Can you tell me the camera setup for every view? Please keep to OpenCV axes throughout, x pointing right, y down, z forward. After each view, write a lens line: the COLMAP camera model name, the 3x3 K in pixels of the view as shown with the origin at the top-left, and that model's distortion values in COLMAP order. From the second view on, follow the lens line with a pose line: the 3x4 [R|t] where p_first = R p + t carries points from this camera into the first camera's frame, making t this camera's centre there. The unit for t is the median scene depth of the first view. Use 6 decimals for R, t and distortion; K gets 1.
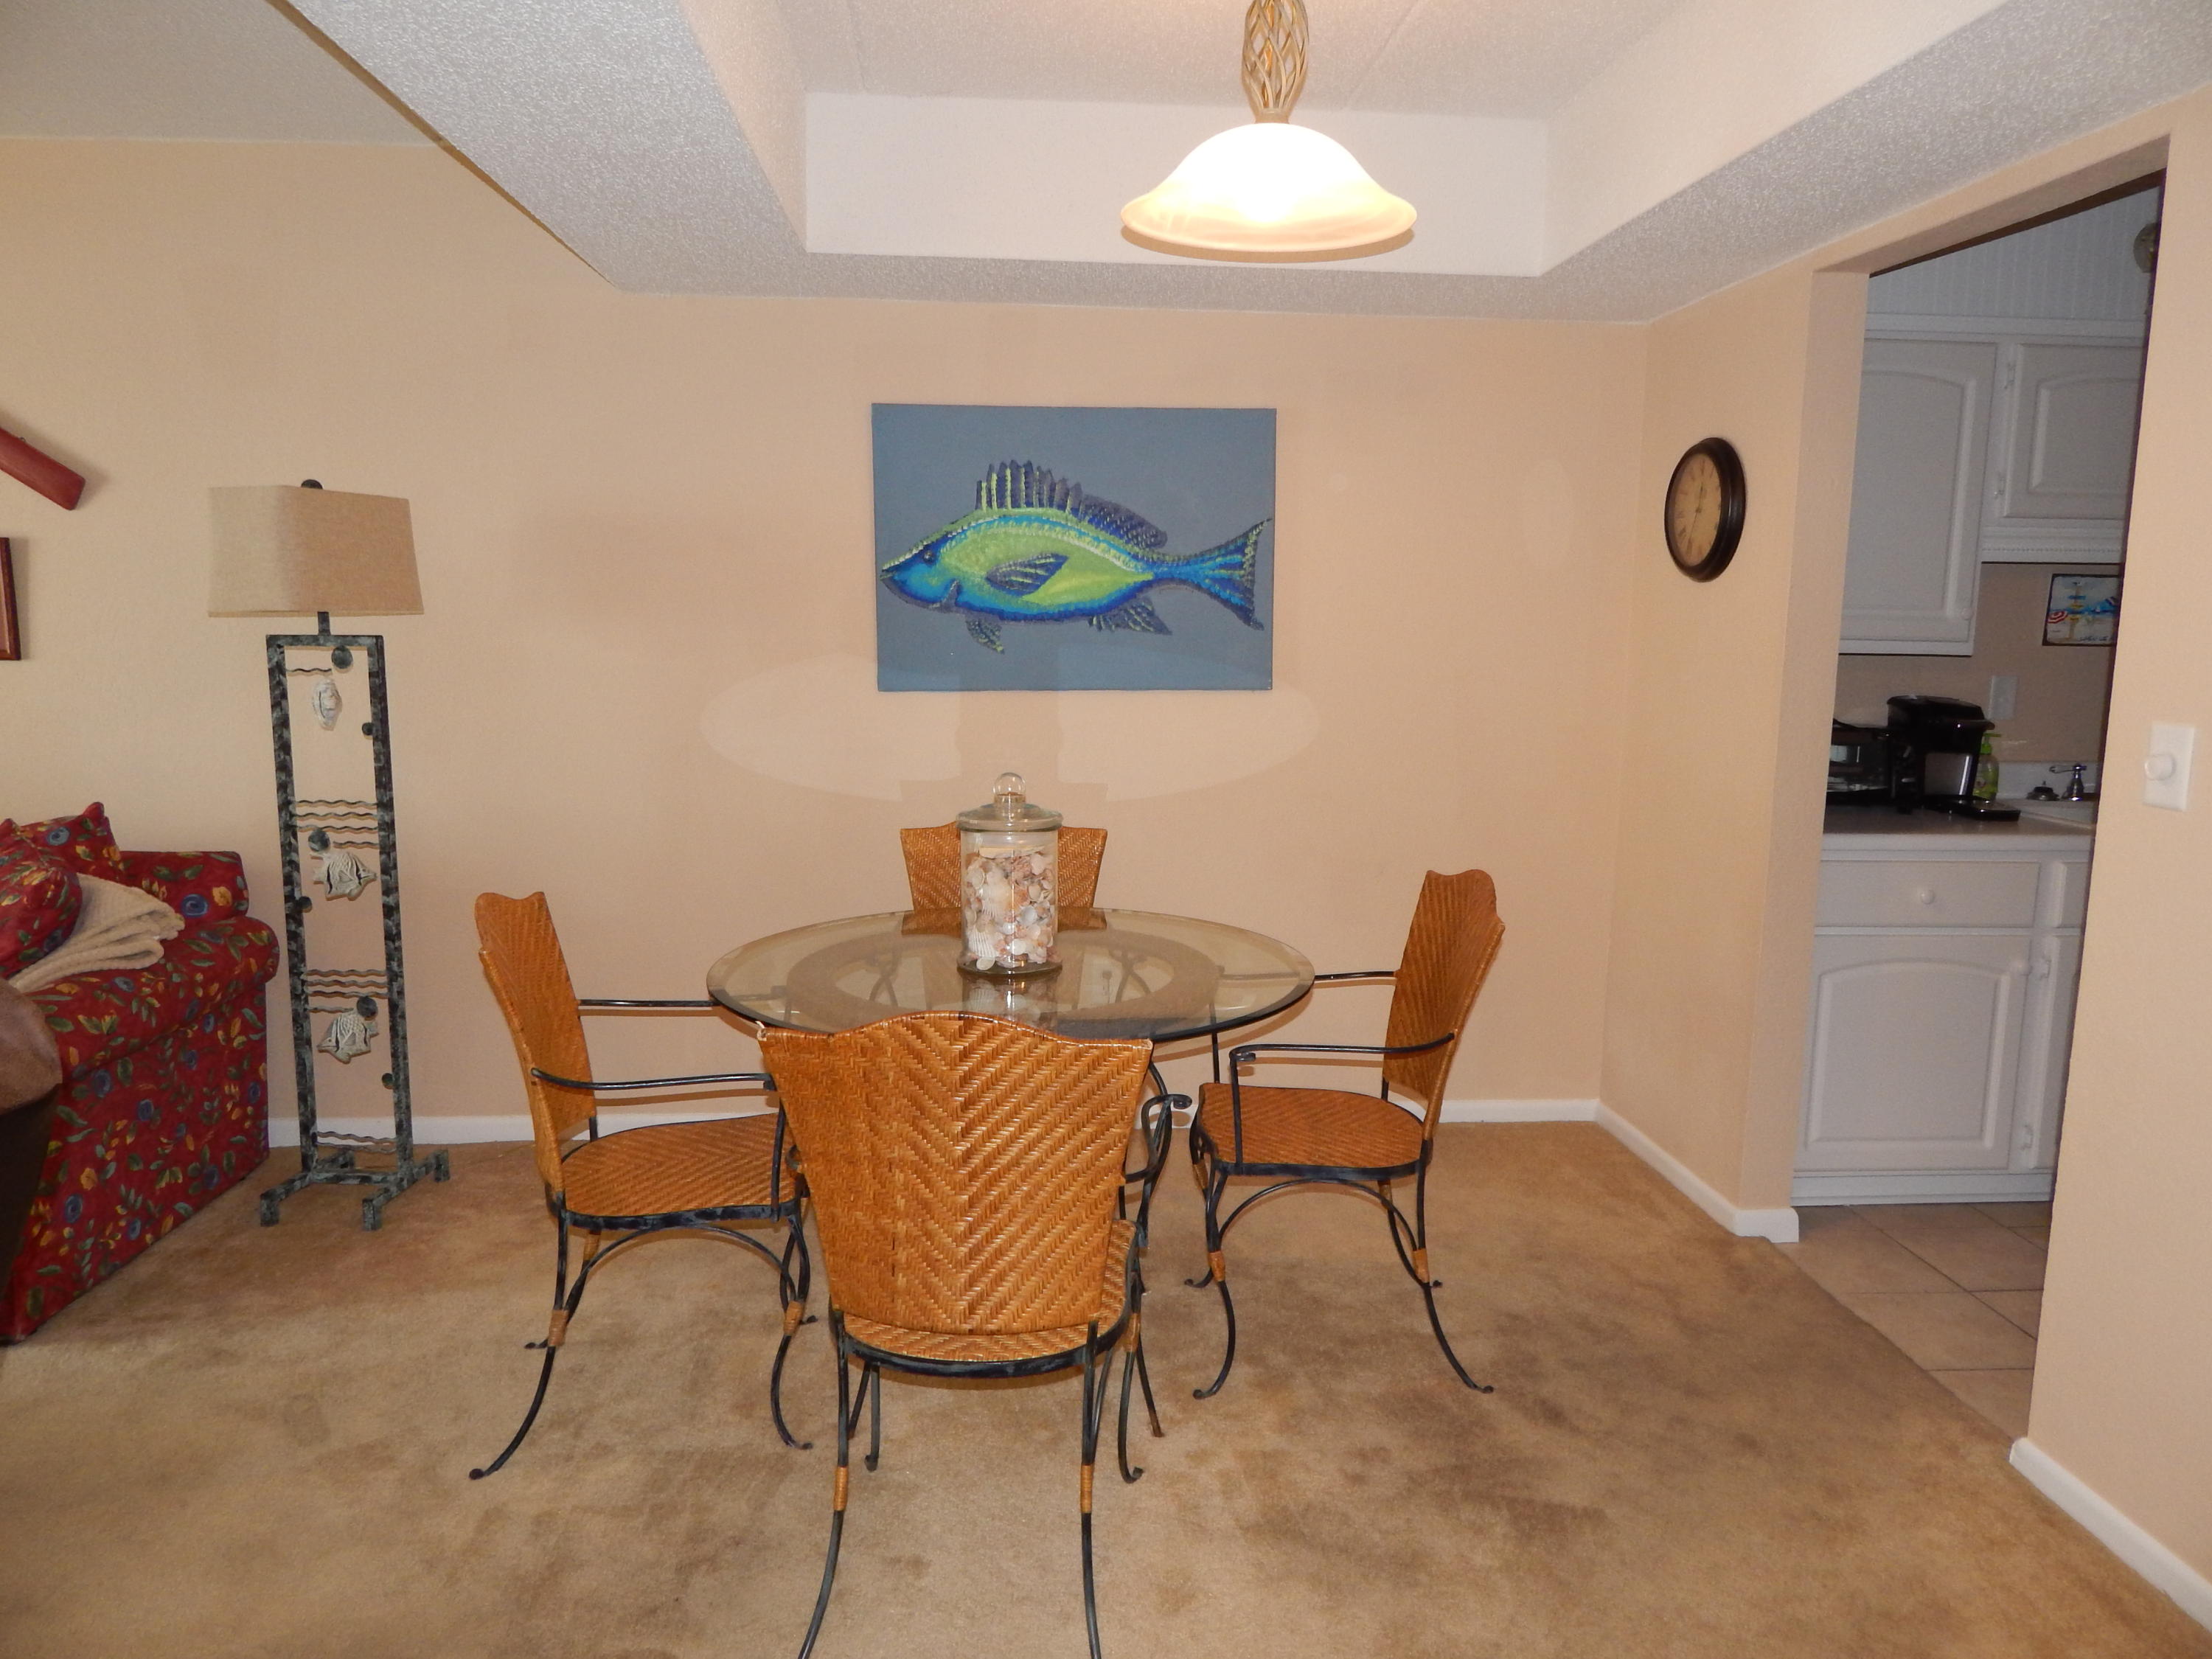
lens RADIAL K [[1464.2, 0, 1106.0], [0, 1464.2, 829.5], [0, 0, 1]] dist [0.002782, -0.000418]
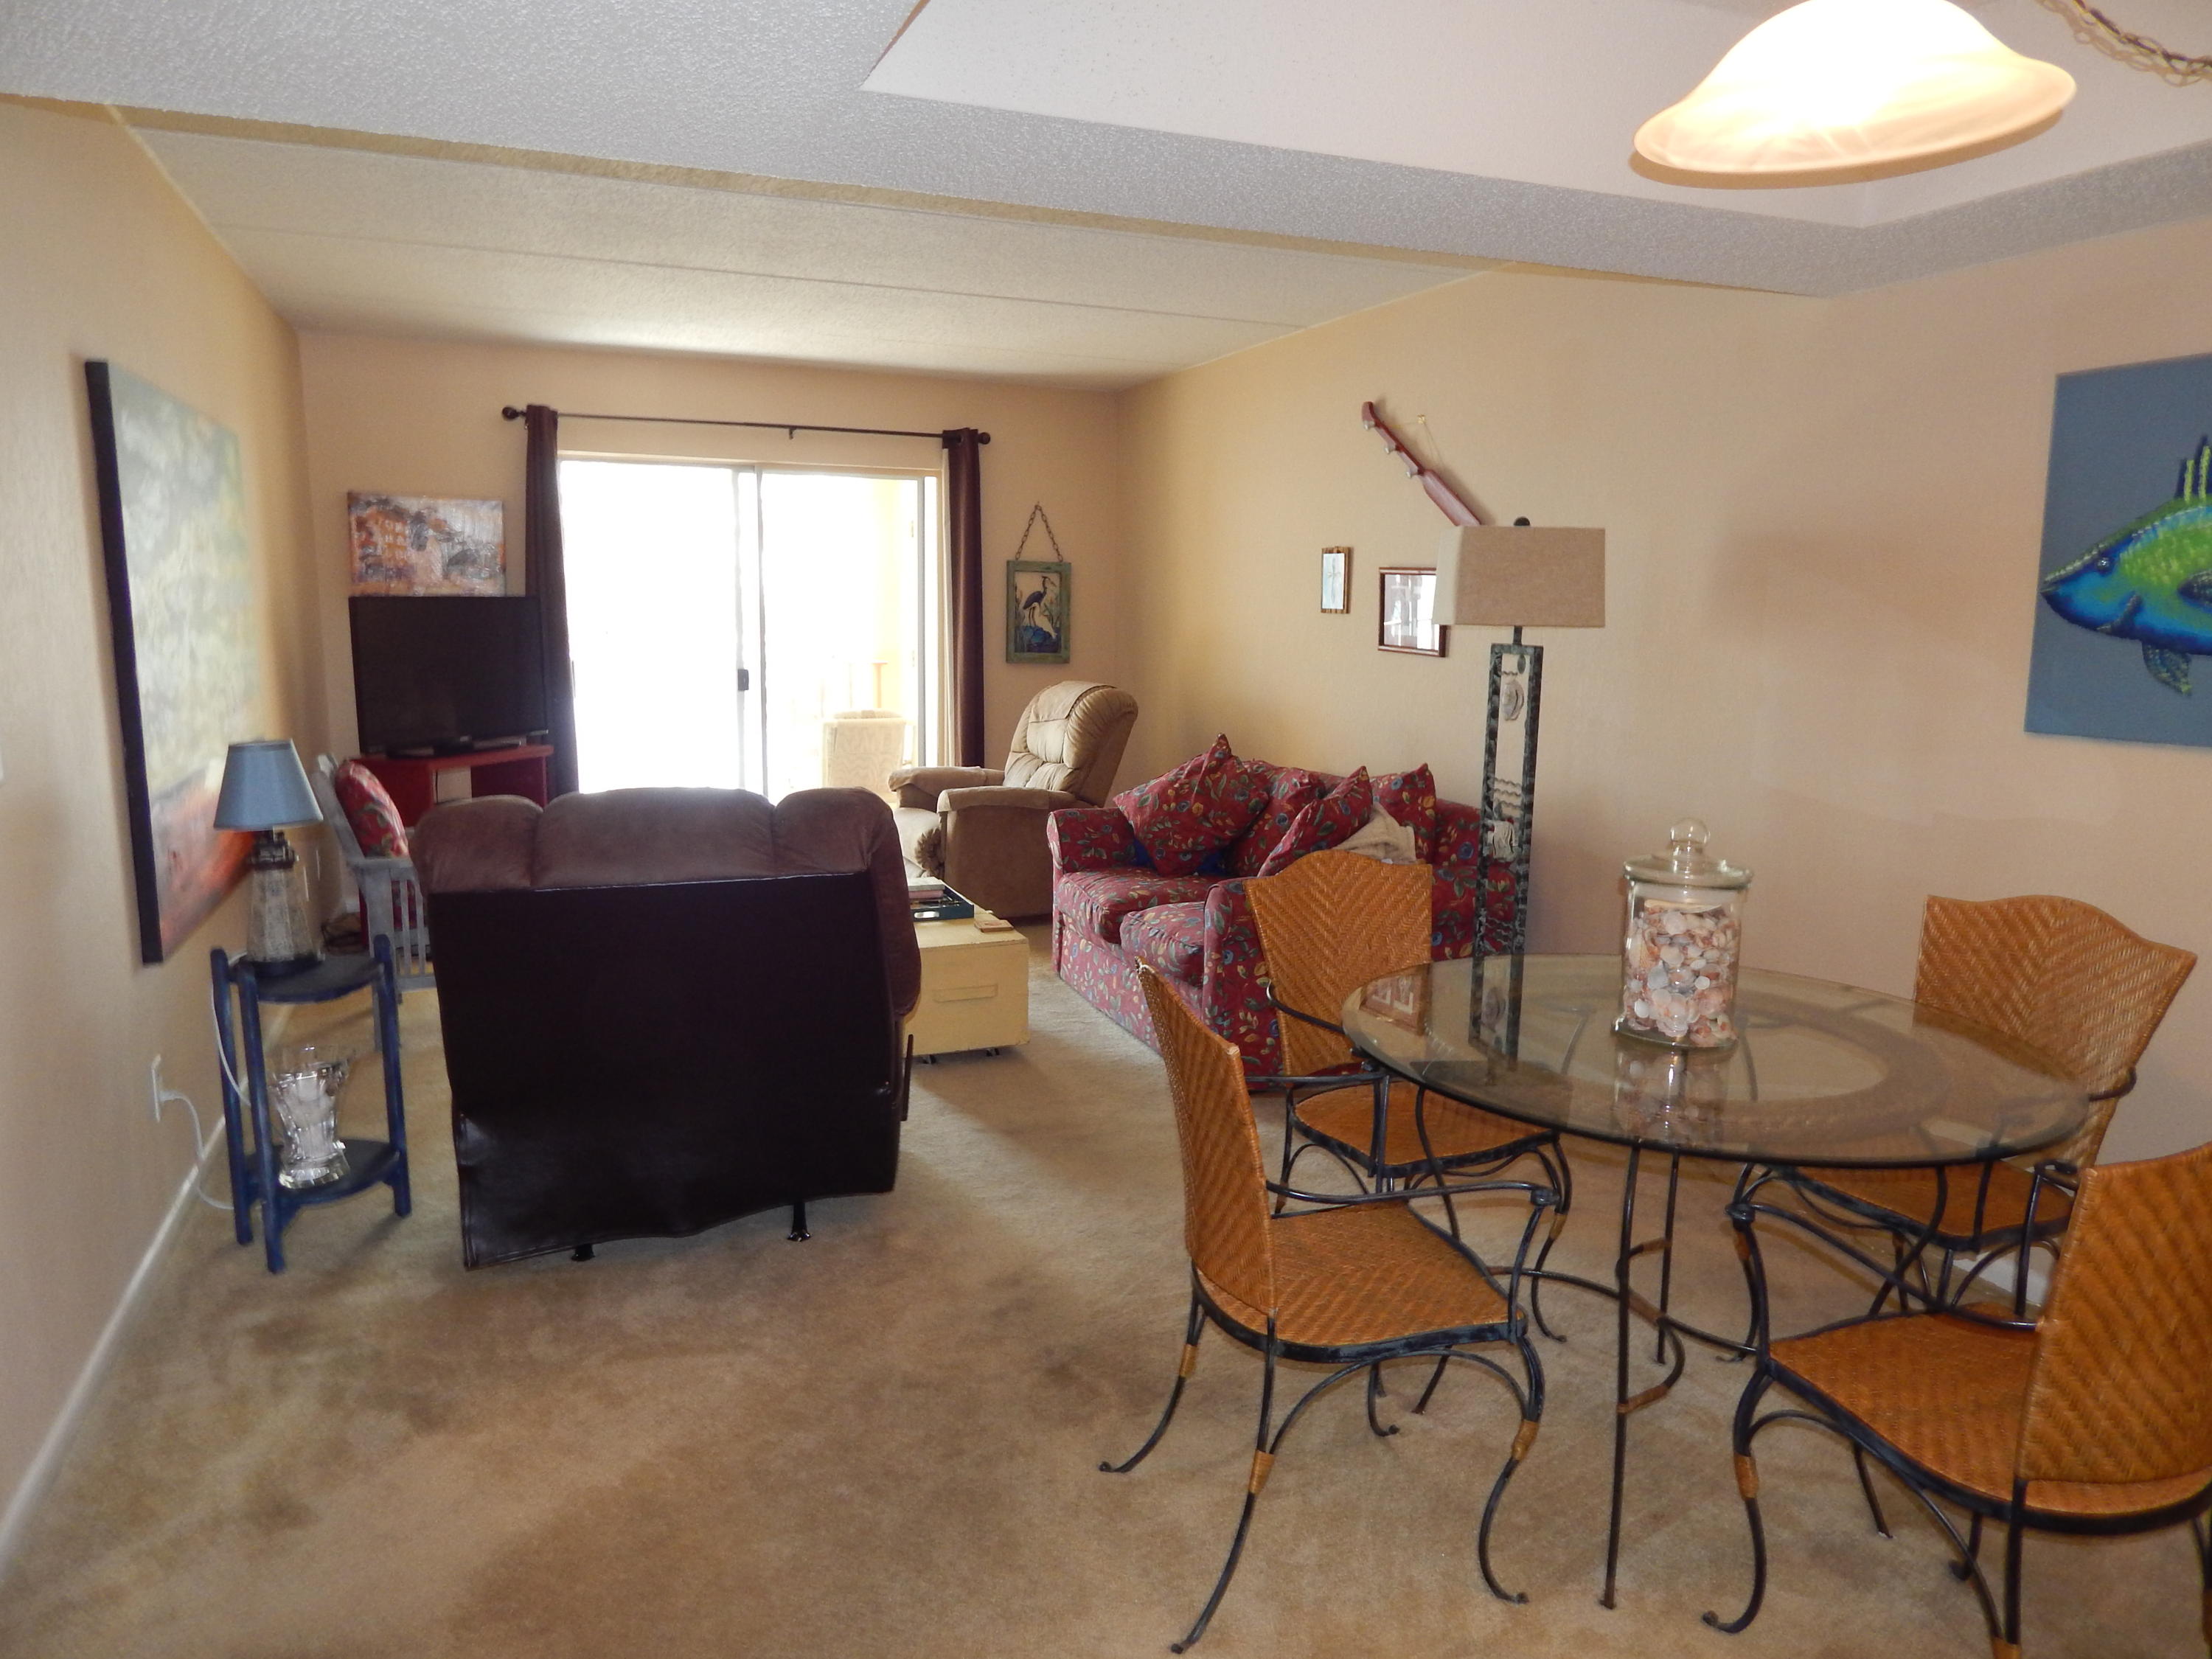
lens RADIAL K [[1464.2, 0, 1106.0], [0, 1464.2, 829.5], [0, 0, 1]] dist [0.002782, -0.000418]
pose [[0.283227, 0.145842, -0.947899, 0.526714], [-0.150026, 0.982939, 0.106406, -0.058264], [0.947246, 0.112072, 0.300275, 0.317197]]
